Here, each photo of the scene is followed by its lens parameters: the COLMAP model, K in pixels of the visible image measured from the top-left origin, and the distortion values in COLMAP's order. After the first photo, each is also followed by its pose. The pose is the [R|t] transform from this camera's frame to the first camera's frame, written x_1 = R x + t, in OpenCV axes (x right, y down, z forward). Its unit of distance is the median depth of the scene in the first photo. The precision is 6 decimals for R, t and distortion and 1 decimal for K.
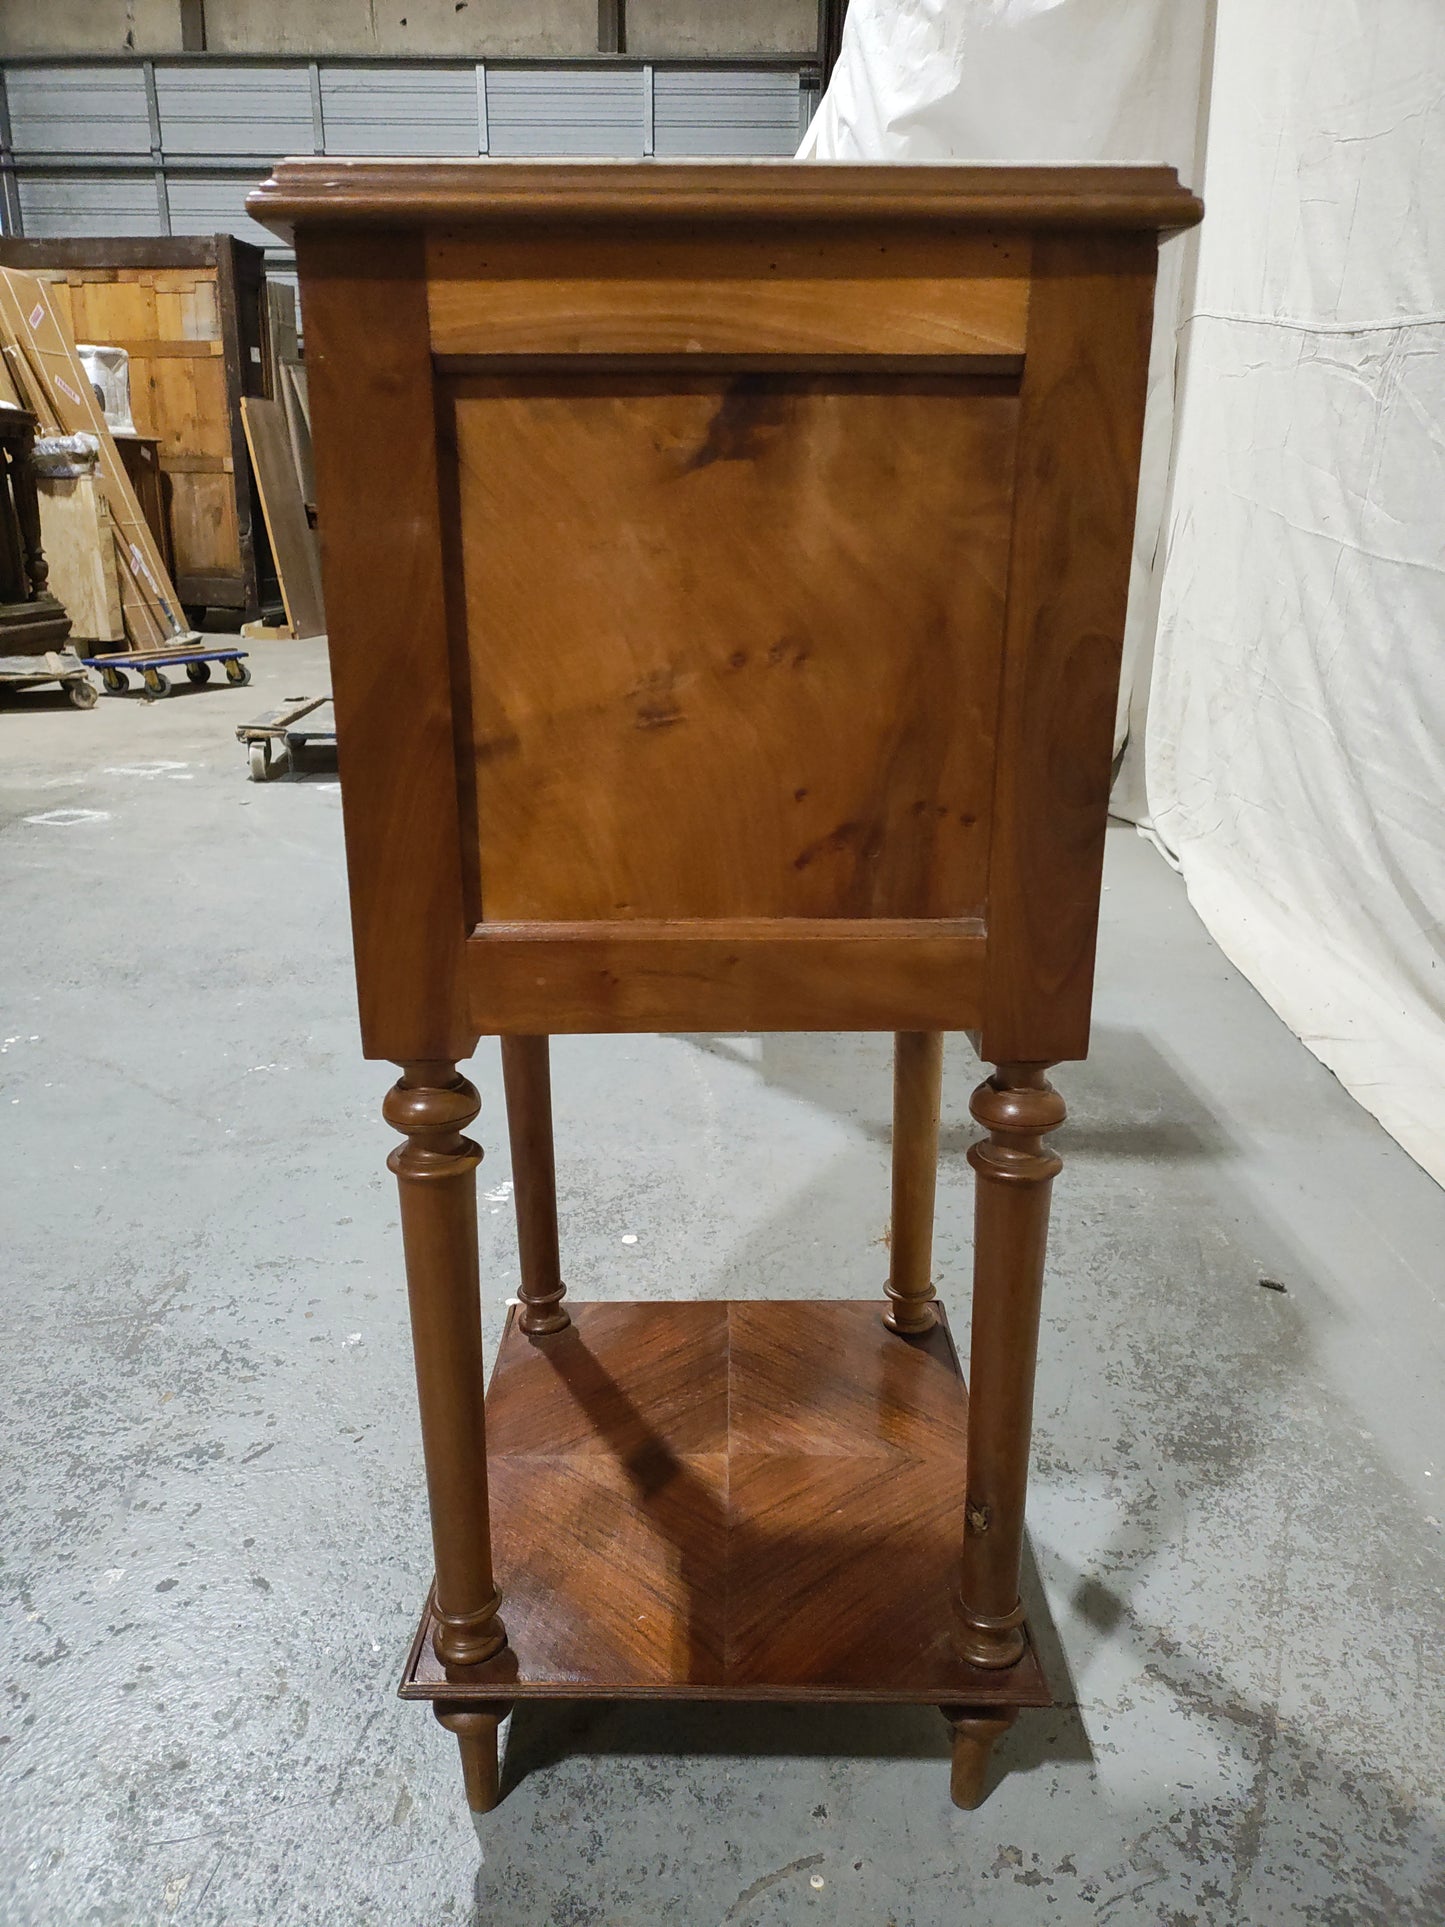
lens RADIAL K [[1424.7, 0, 717.6], [0, 1424.7, 959.1], [0, 0, 1]] dist [0.041589, -0.043187]
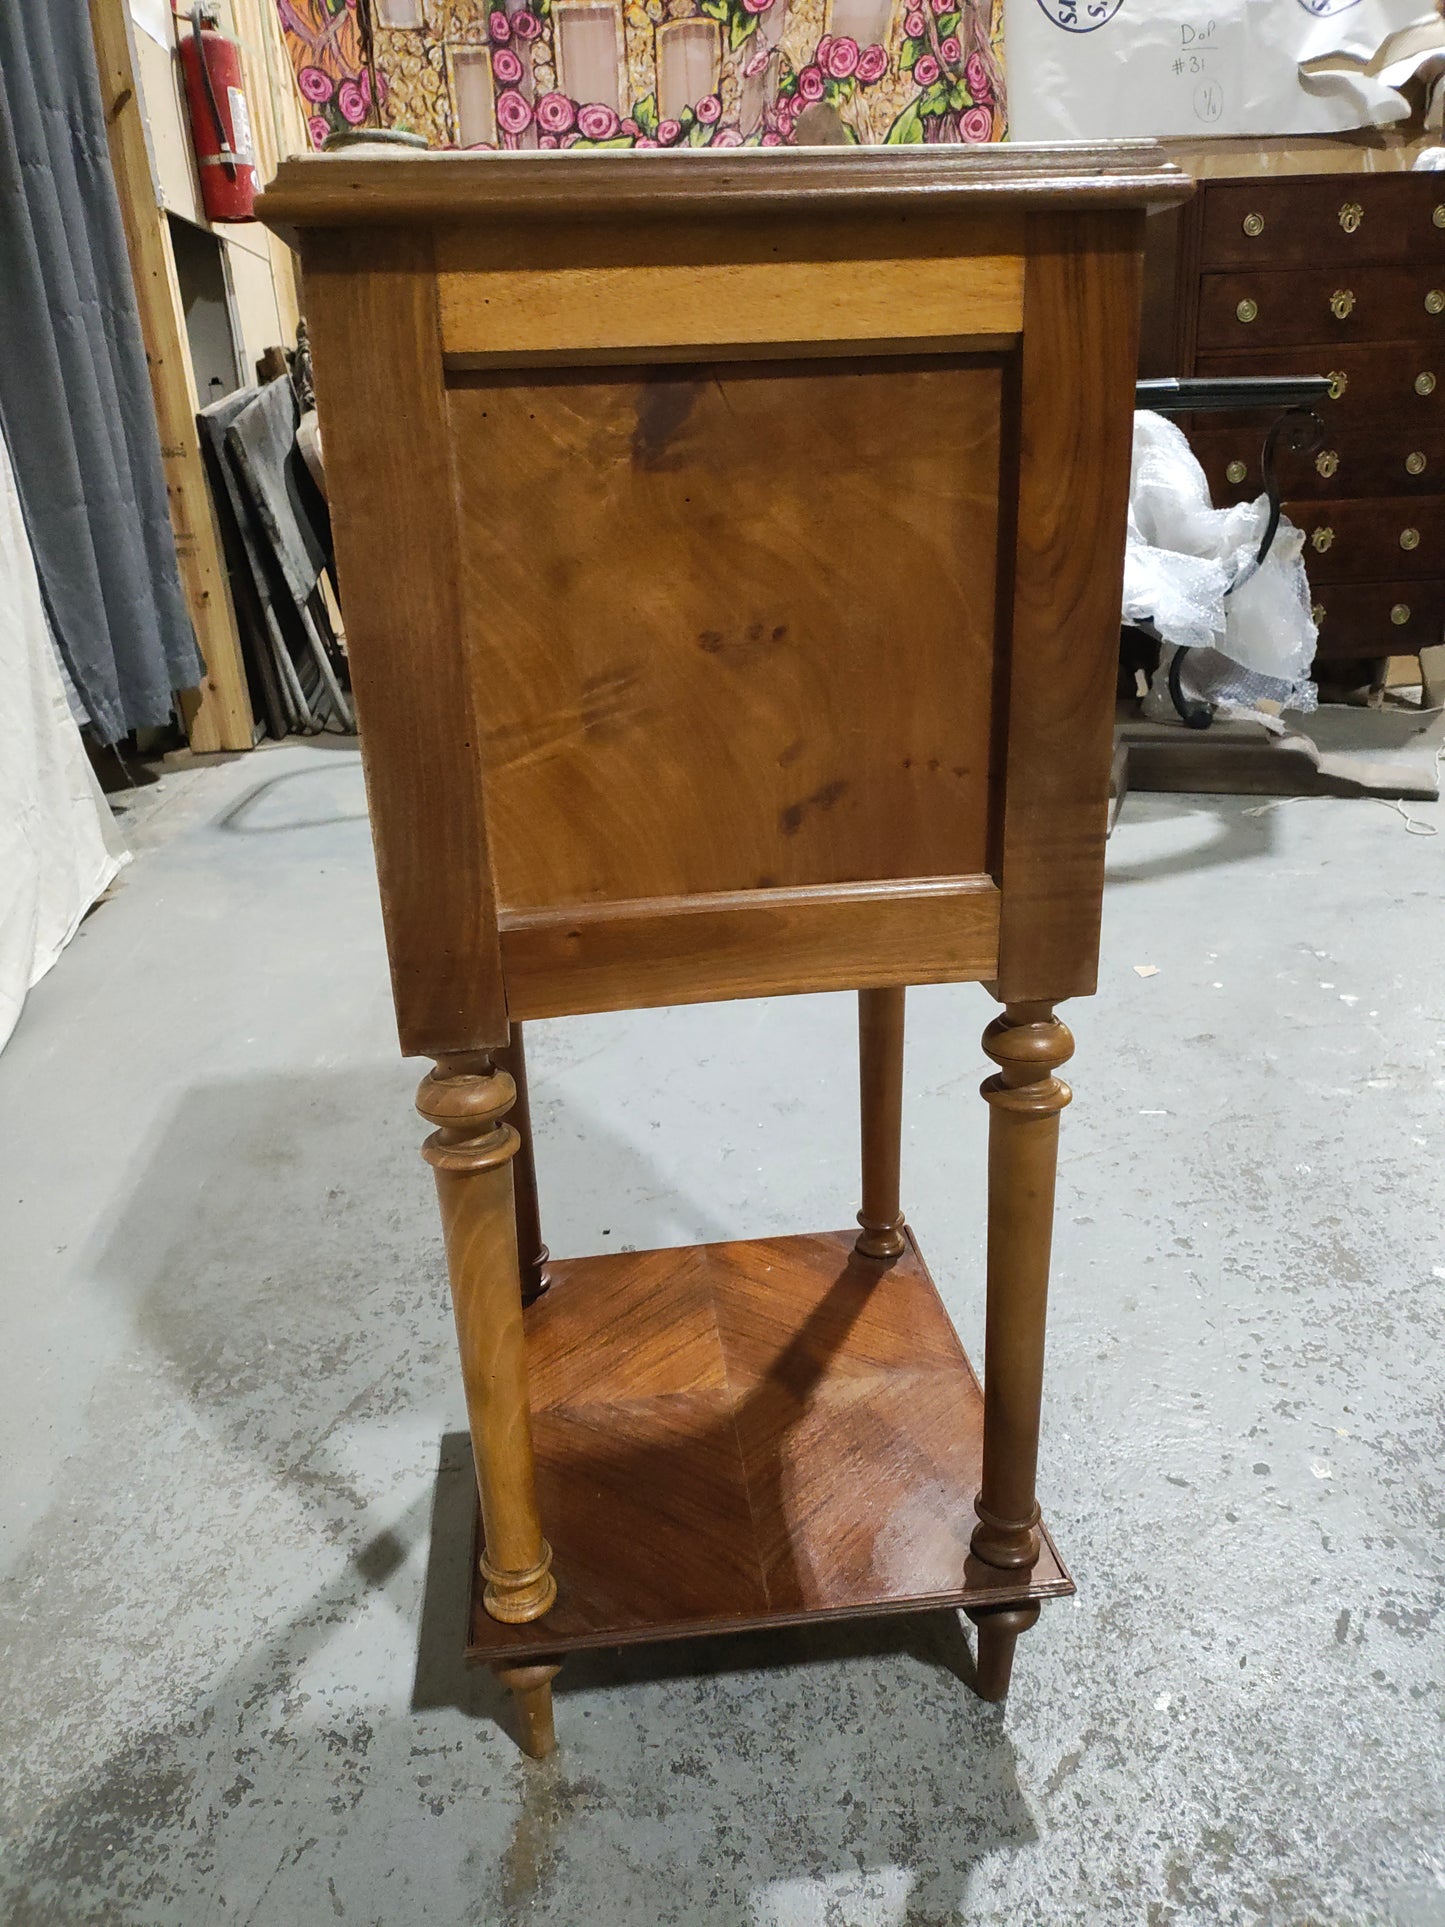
lens RADIAL K [[1424.7, 0, 723.7], [0, 1424.7, 973.2], [0, 0, 1]] dist [0.041589, -0.043187]
pose [[-0.991063, 0.092181, -0.096423, 0.016479], [0.015179, 0.796058, 0.605029, -0.104755], [0.132530, 0.598158, -0.790343, 0.328241]]
